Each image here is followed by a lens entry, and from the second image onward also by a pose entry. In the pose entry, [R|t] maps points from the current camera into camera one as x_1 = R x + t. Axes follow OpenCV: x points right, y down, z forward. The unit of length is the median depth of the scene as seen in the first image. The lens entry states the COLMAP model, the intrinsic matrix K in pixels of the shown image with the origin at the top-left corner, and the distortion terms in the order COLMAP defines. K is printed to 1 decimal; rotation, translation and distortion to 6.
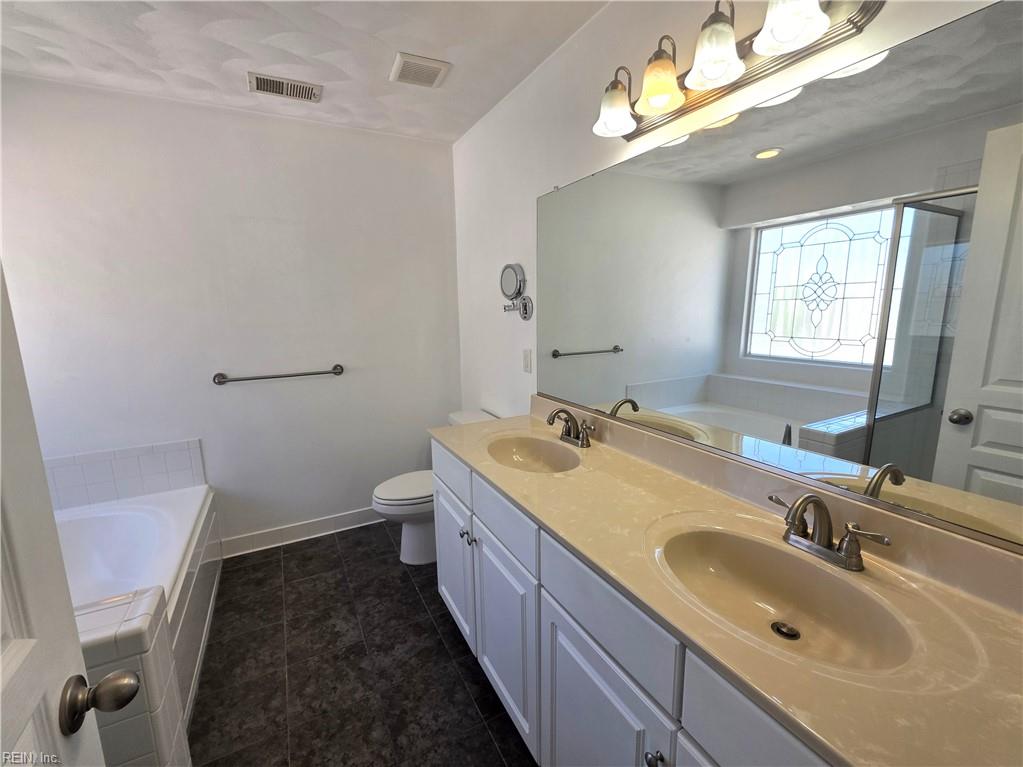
lens RADIAL K [[433.0, 0, 512.2], [0, 433.0, 381.1], [0, 0, 1]] dist [-0.000095, -0.000043]
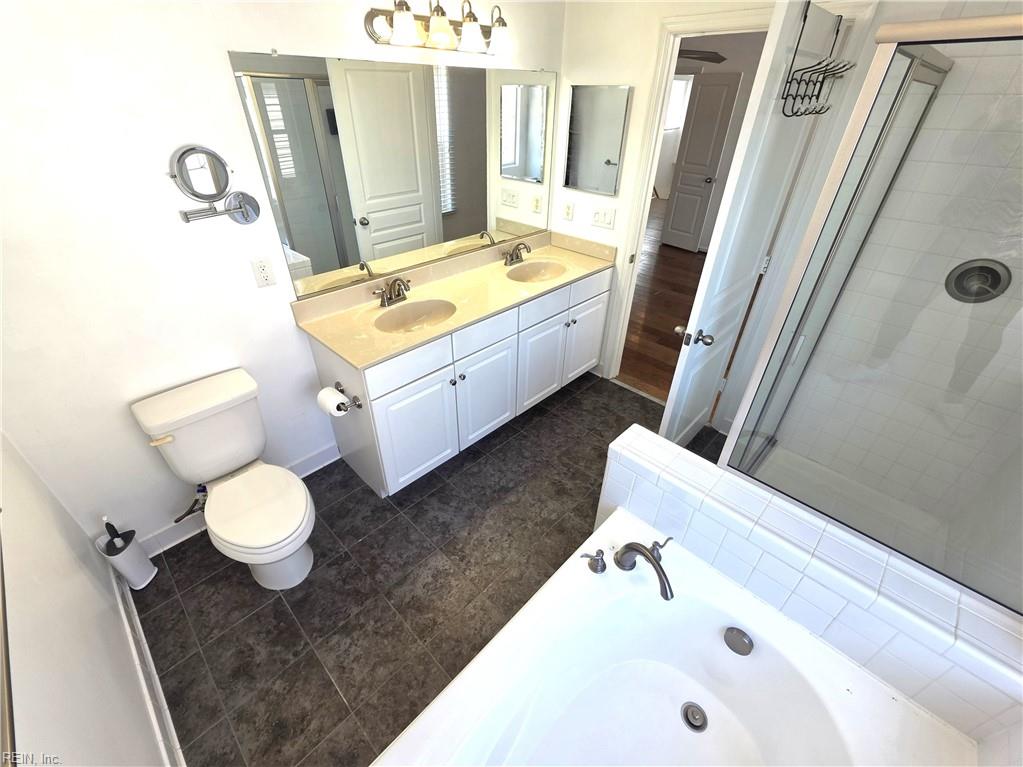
lens RADIAL K [[420.9, 0, 496.2], [0, 420.9, 381.2], [0, 0, 1]] dist [-0.001025, -0.000053]
pose [[-0.276072, -0.521768, 0.807182, -0.935249], [0.162665, 0.802341, 0.574273, -0.299338], [-0.947272, 0.289841, -0.136630, 0.813158]]
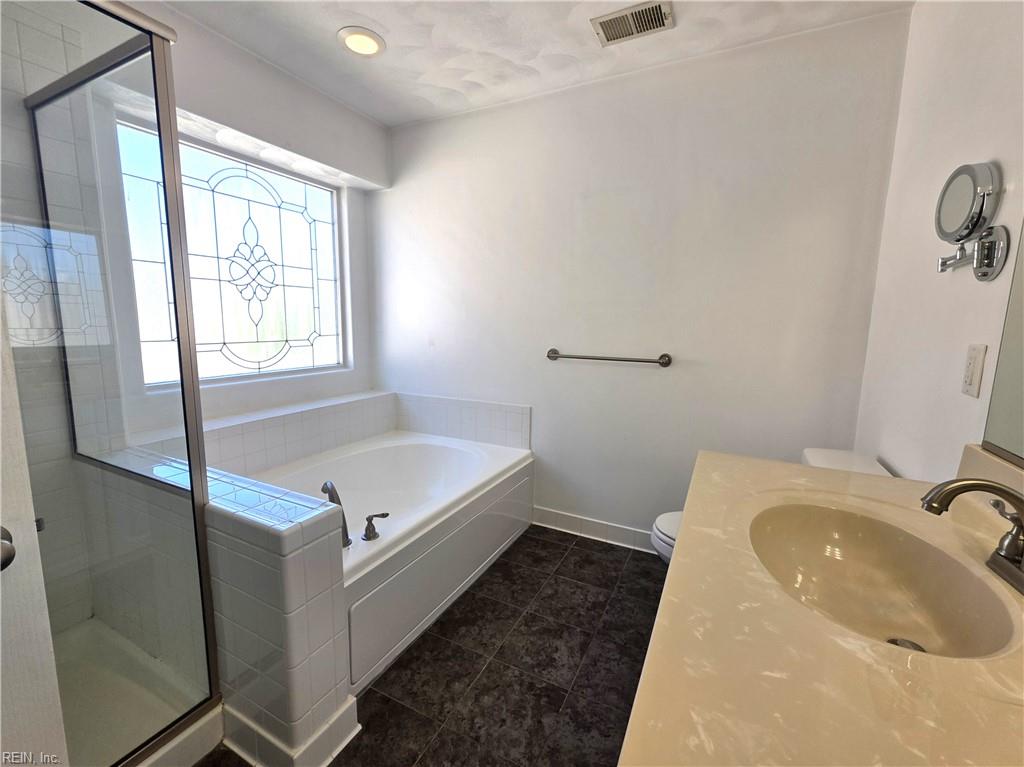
lens RADIAL K [[433.4, 0, 512.7], [0, 433.4, 381.1], [0, 0, 1]] dist [-0.000095, -0.000043]
pose [[0.573738, 0.140155, -0.806958, 0.138013], [-0.163972, 0.984959, 0.054488, 0.020915], [0.802457, 0.101057, 0.588090, 0.371360]]
